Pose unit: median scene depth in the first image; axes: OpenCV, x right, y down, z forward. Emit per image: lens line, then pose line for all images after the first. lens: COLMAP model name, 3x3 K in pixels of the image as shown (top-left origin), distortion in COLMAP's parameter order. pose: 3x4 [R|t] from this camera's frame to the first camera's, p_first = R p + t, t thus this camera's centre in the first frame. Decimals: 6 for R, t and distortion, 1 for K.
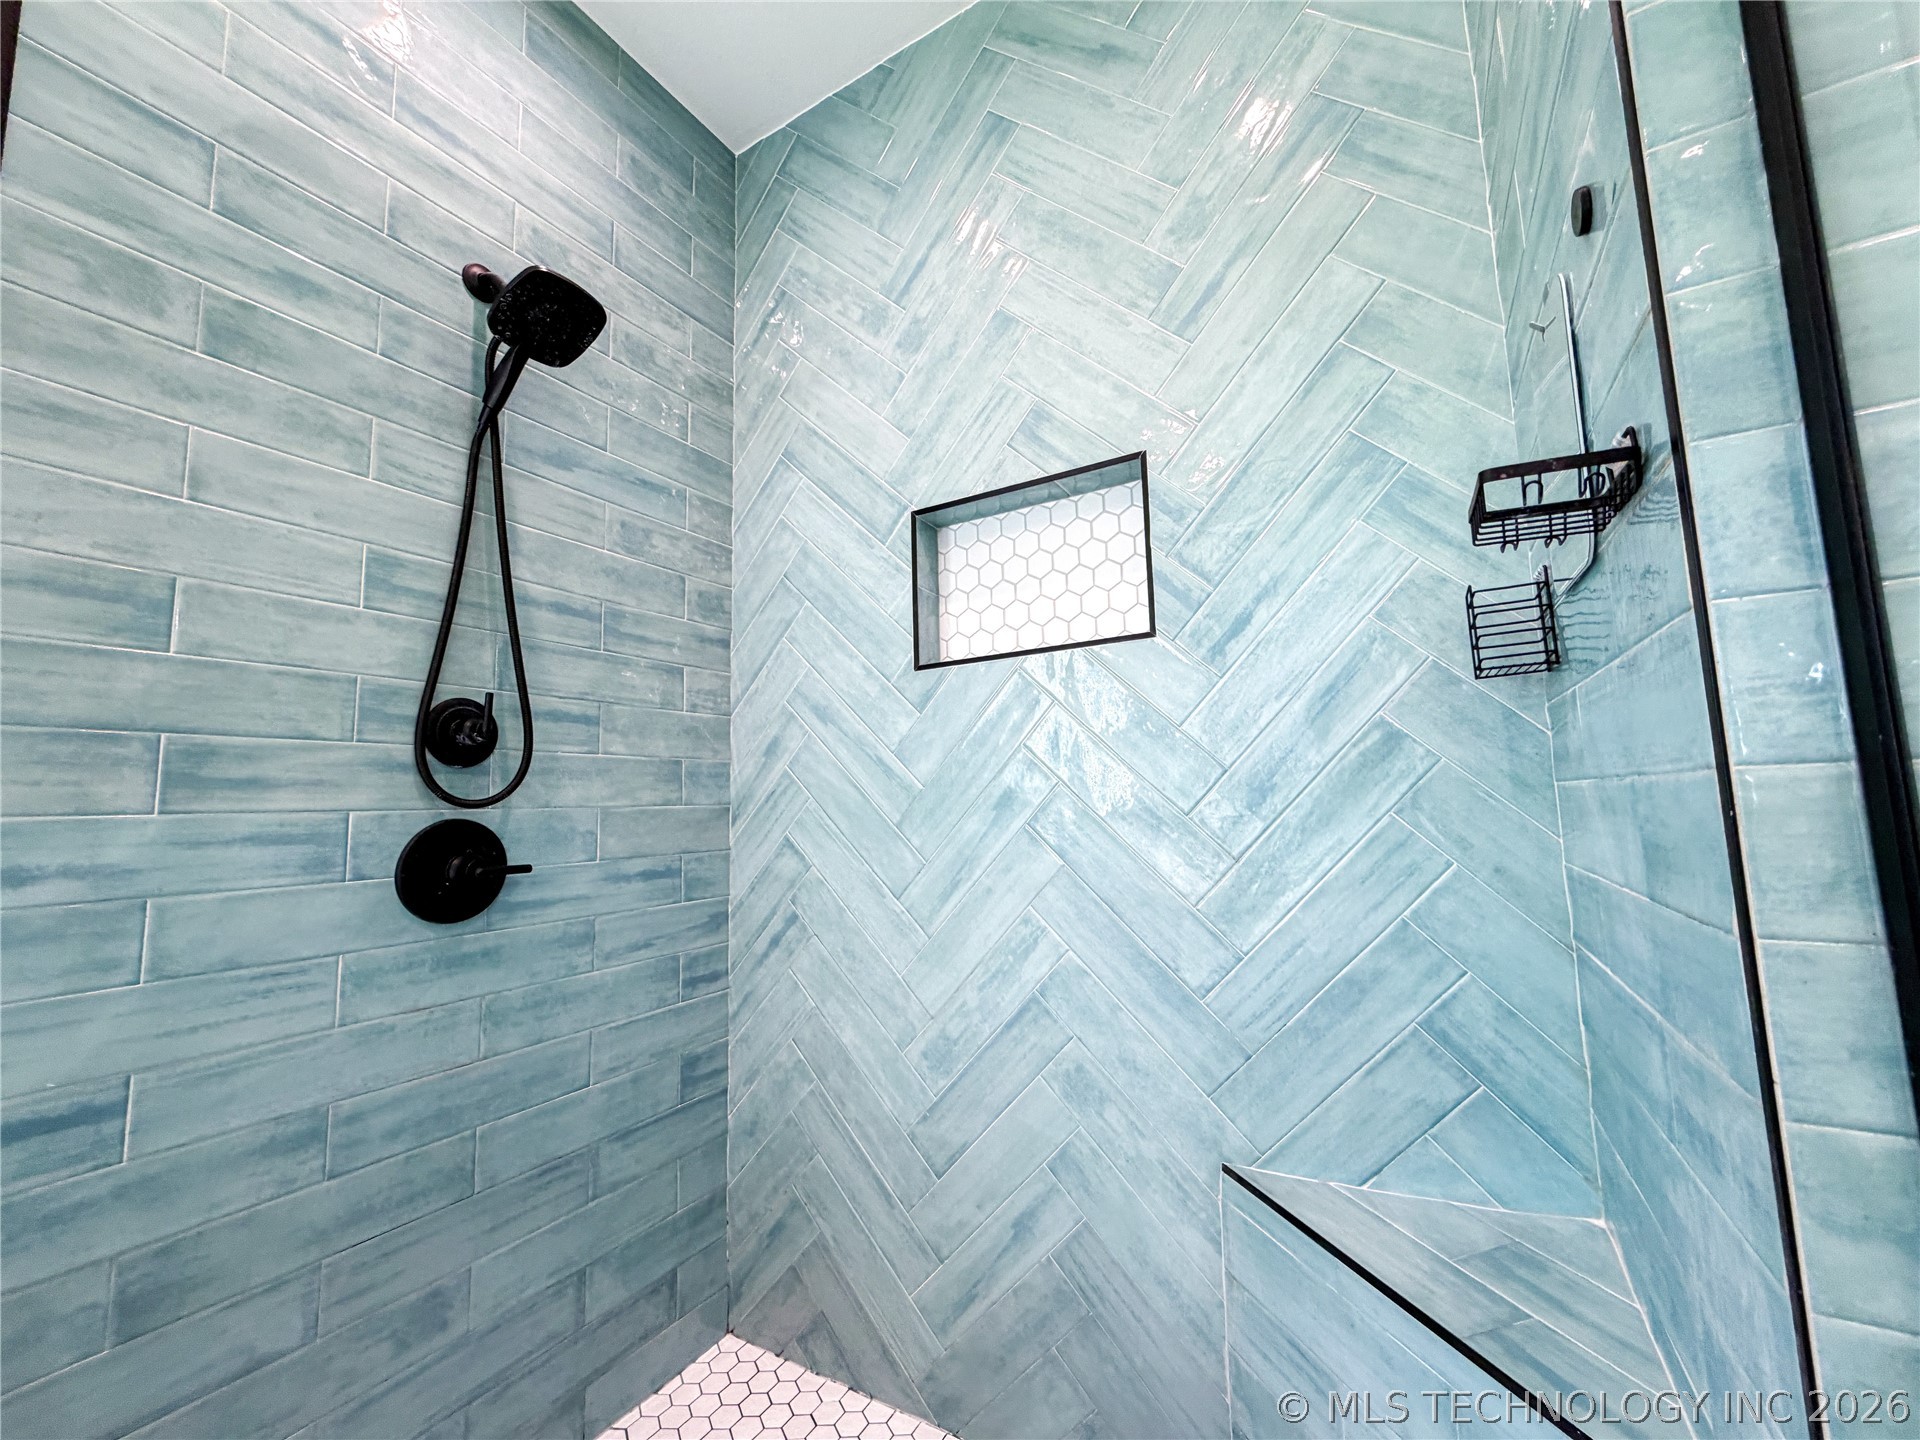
lens RADIAL K [[765.6, 0, 958.2], [0, 765.6, 721.6], [0, 0, 1]] dist [0.000182, -0.000040]
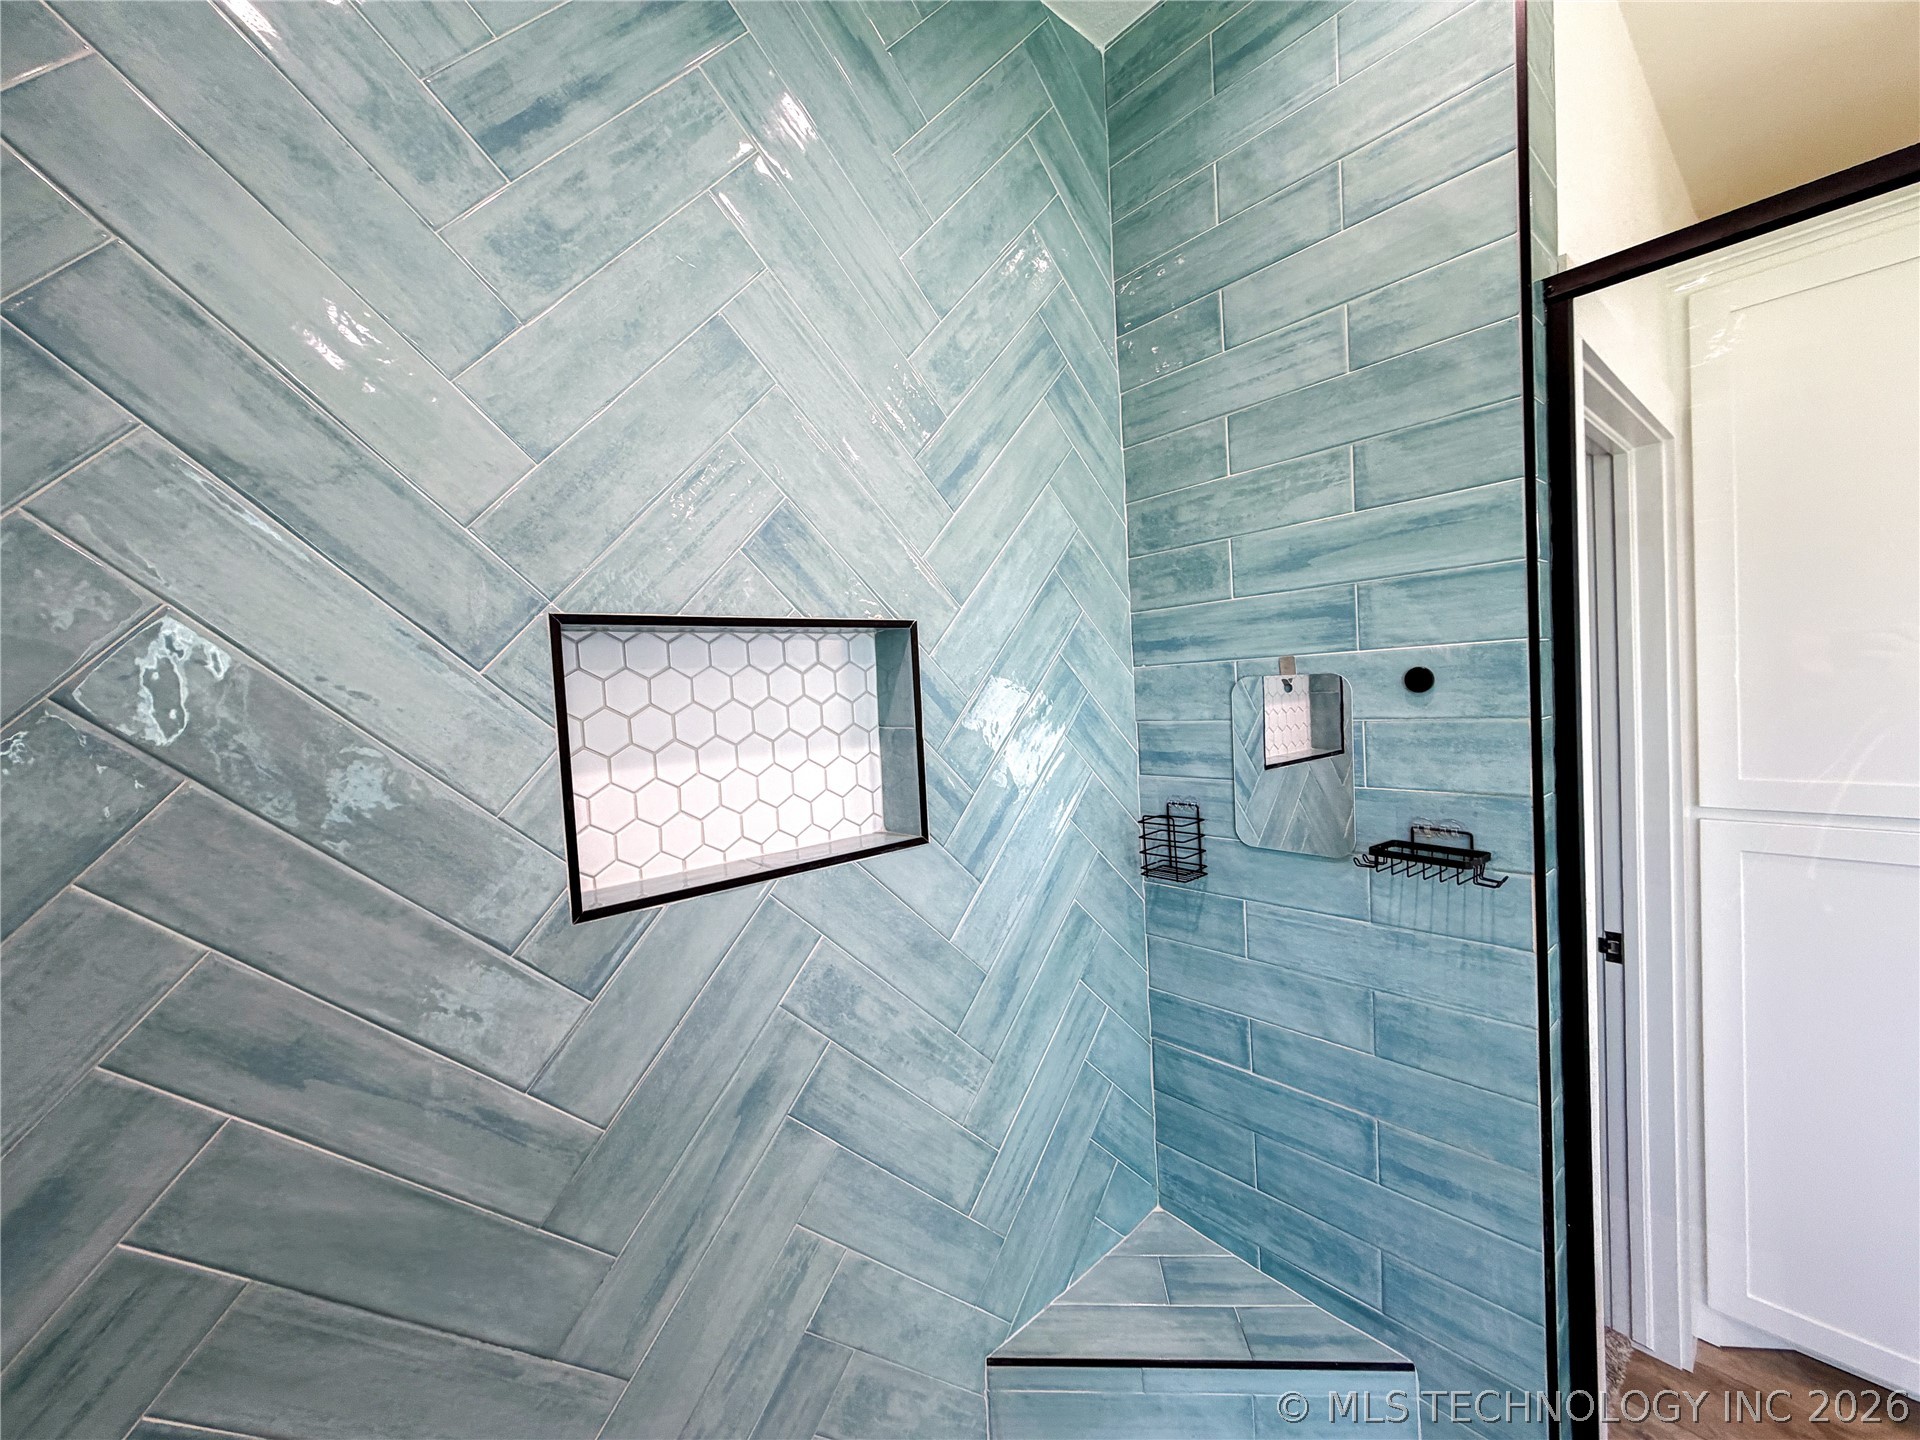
lens RADIAL K [[765.6, 0, 959.9], [0, 765.6, 714.3], [0, 0, 1]] dist [0.000182, -0.000040]
pose [[0.326477, -0.024855, 0.944878, -0.557704], [-0.064416, 0.996745, 0.048477, -0.302535], [-0.943007, -0.076692, 0.323814, 0.687587]]
